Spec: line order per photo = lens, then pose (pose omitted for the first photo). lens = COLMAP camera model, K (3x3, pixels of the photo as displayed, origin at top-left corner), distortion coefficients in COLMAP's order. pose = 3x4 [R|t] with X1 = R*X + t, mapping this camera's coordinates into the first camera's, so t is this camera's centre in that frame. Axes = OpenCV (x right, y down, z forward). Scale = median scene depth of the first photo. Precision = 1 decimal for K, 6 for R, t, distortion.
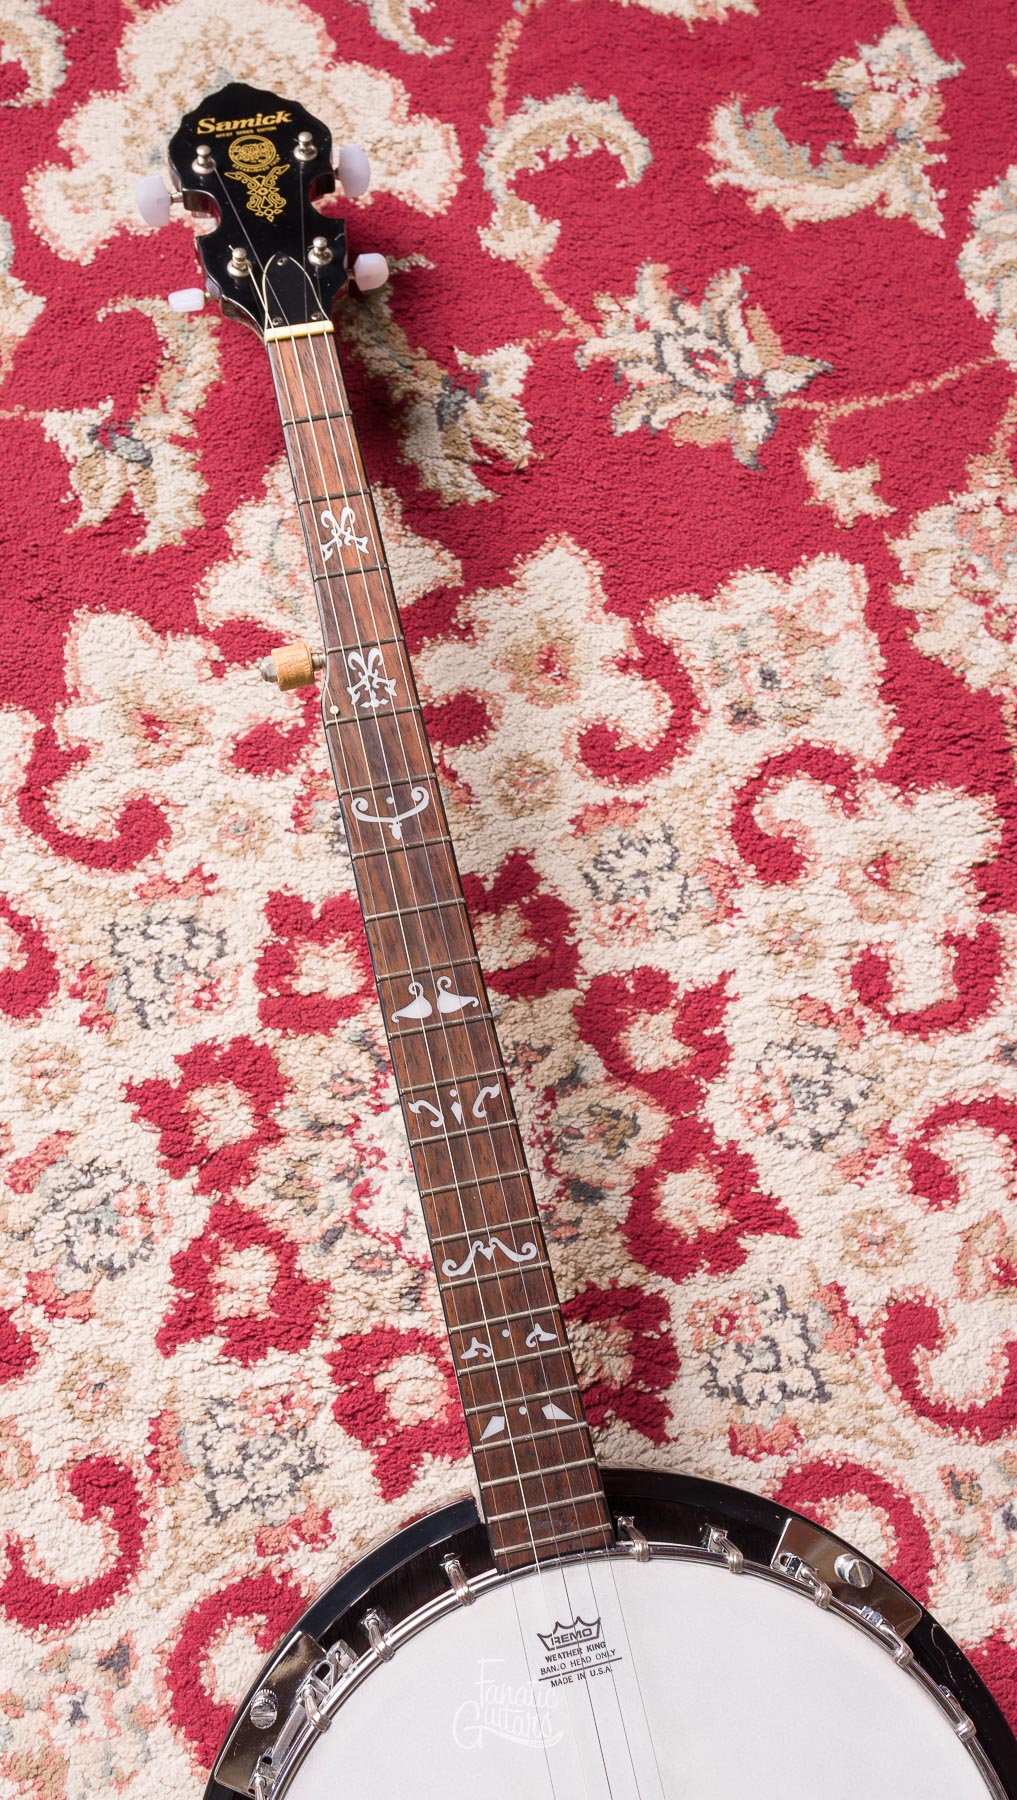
lens RADIAL K [[1792.3, 0, 391.6], [0, 1792.3, 870.3], [0, 0, 1]] dist [-0.002005, 0.000000]
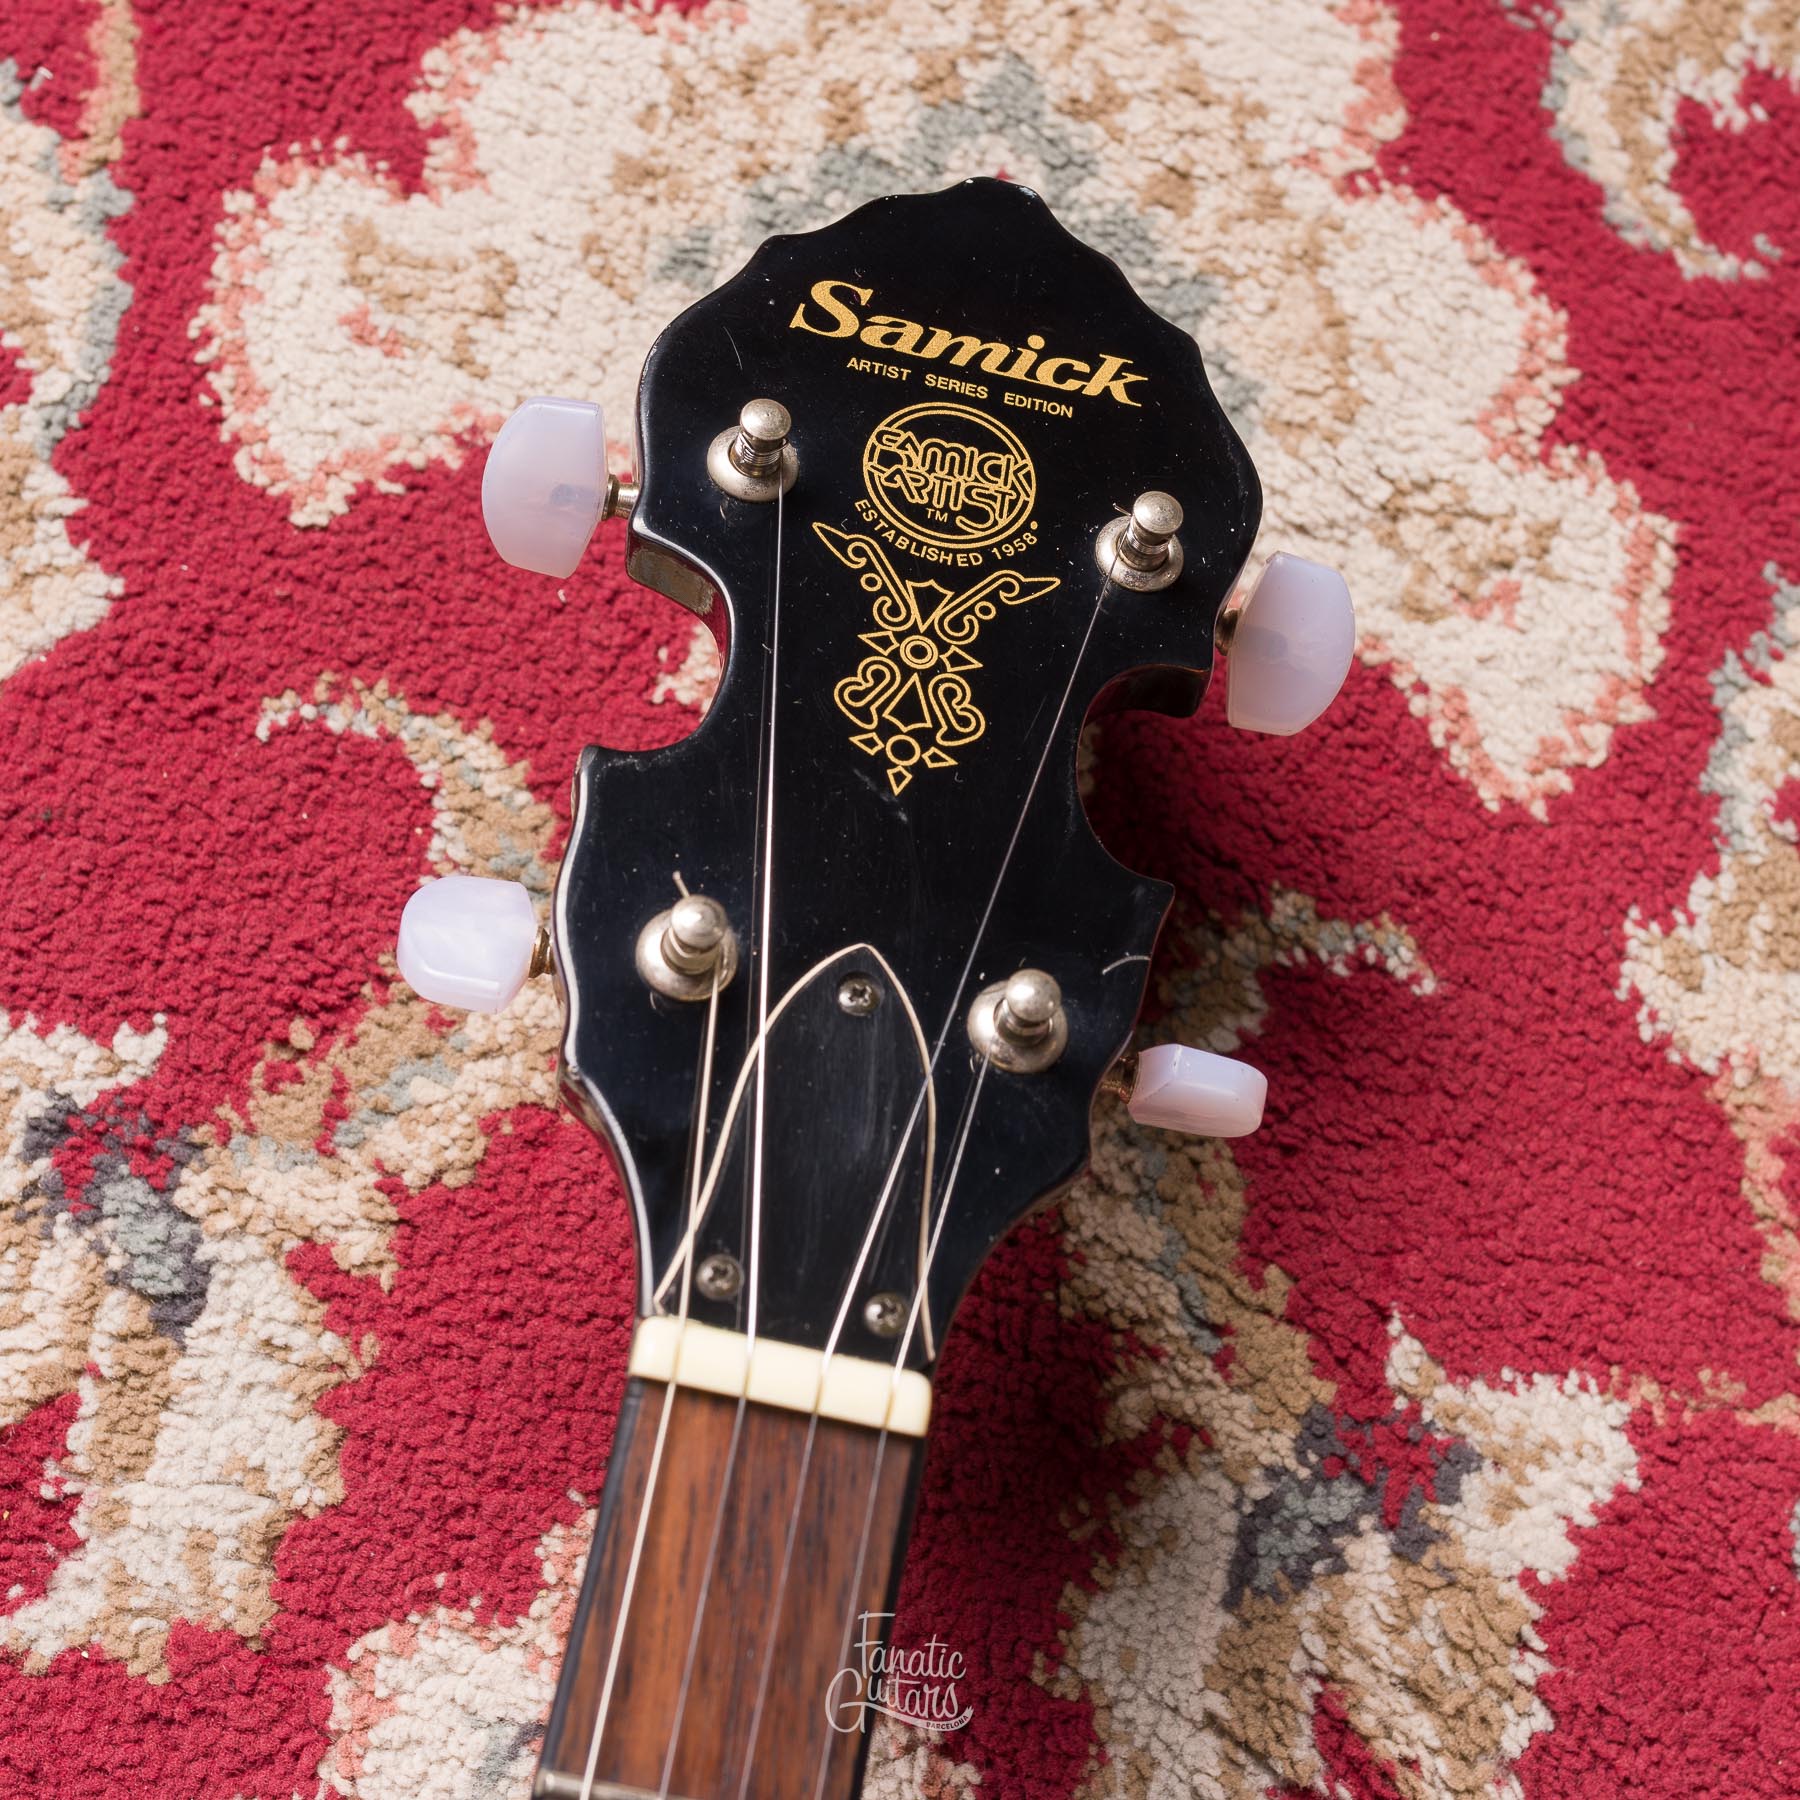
lens RADIAL K [[2982.8, 0, 829.4], [0, 2982.8, 815.1], [0, 0, 1]] dist [0.002664, 0.000000]
pose [[0.919665, 0.385287, -0.075959, -0.043035], [-0.389943, 0.918849, -0.060504, -0.331059], [0.046483, 0.085263, 0.995274, 0.587982]]
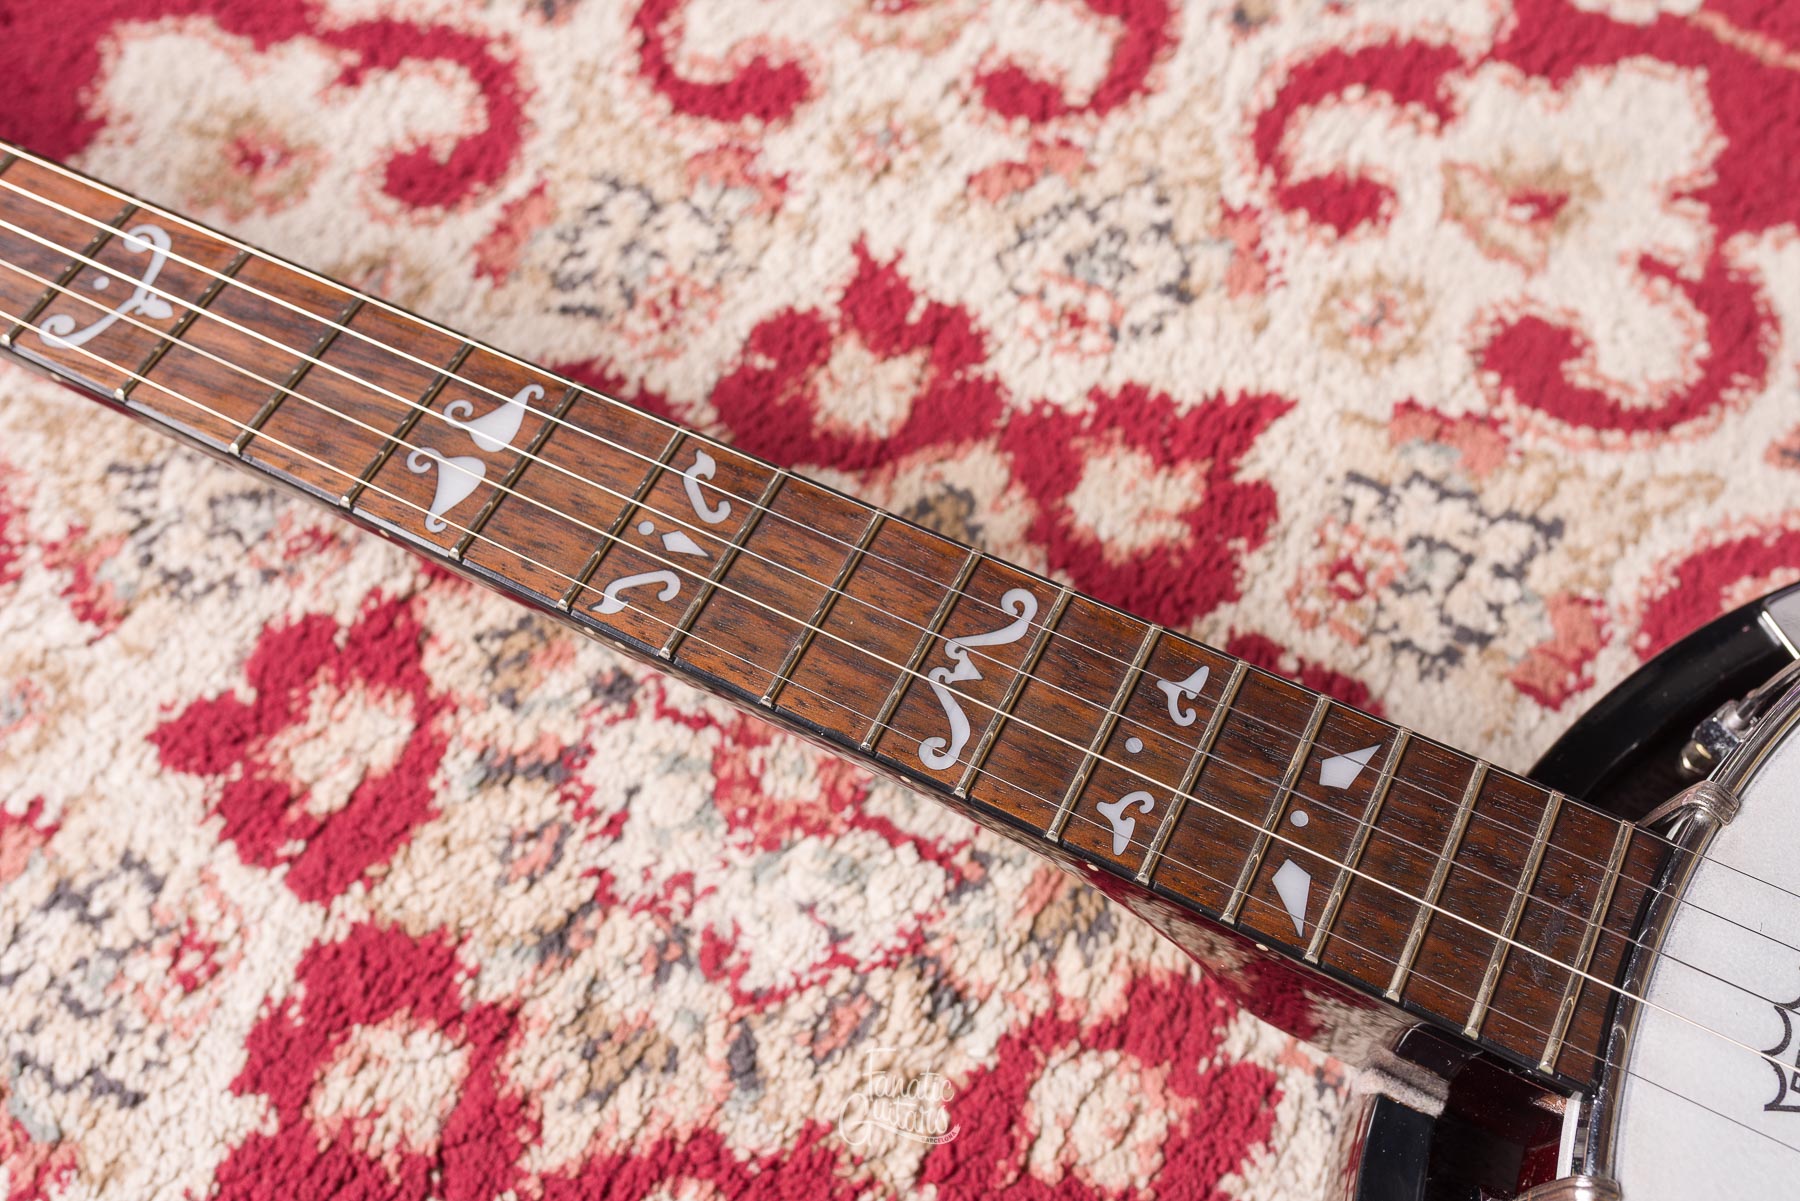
lens RADIAL K [[1833.3, 0, 900.1], [0, 1833.3, 587.1], [0, 0, 1]] dist [0.003465, 0.000000]
pose [[0.627635, -0.705688, 0.328754, -0.075580], [0.764606, 0.638216, -0.089770, 0.192990], [-0.146466, 0.307710, 0.940139, 0.485205]]
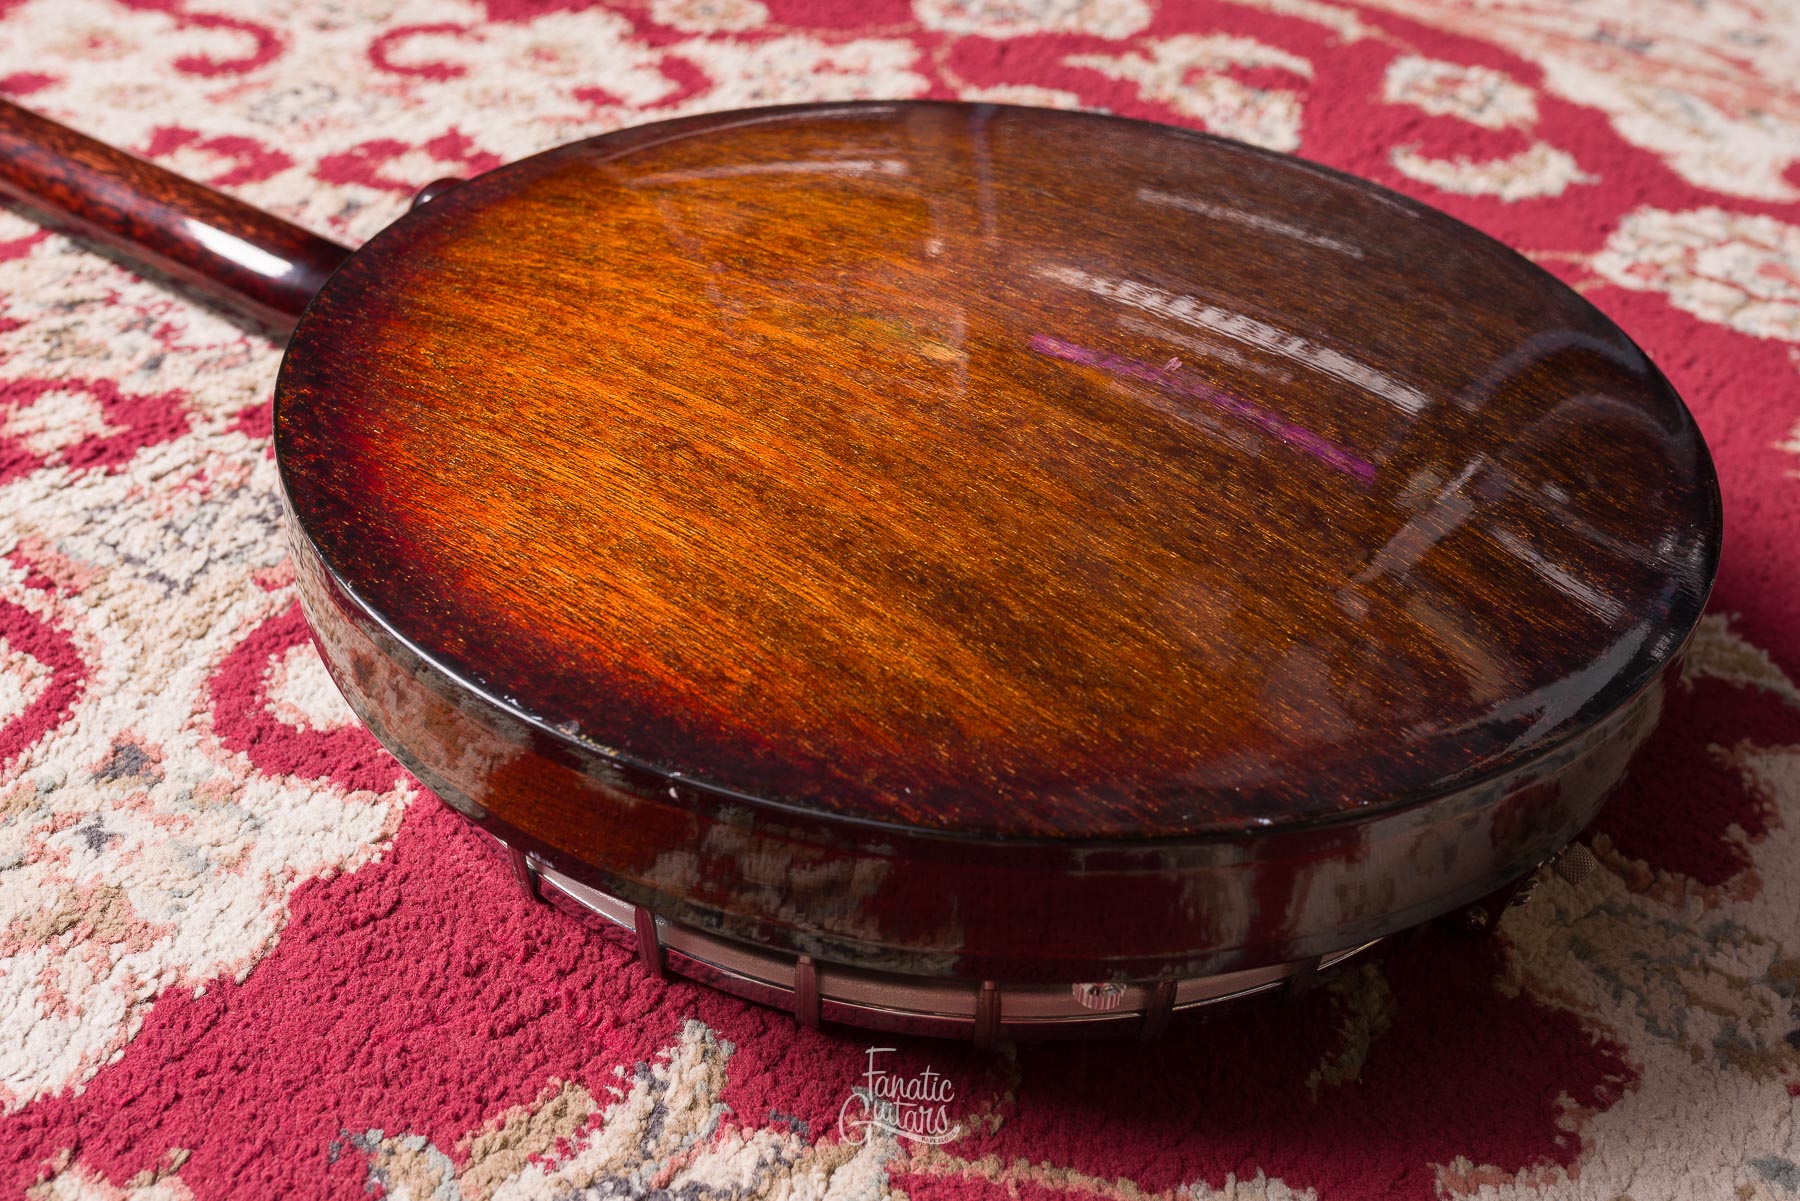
lens RADIAL K [[1912.2, 0, 895.7], [0, 1912.2, 609.0], [0, 0, 1]] dist [-0.001938, 0.000000]
pose [[0.738215, -0.368280, 0.565163, -0.268506], [0.635336, 0.661138, -0.399054, 0.727649], [-0.226687, 0.653656, 0.722044, 0.437429]]
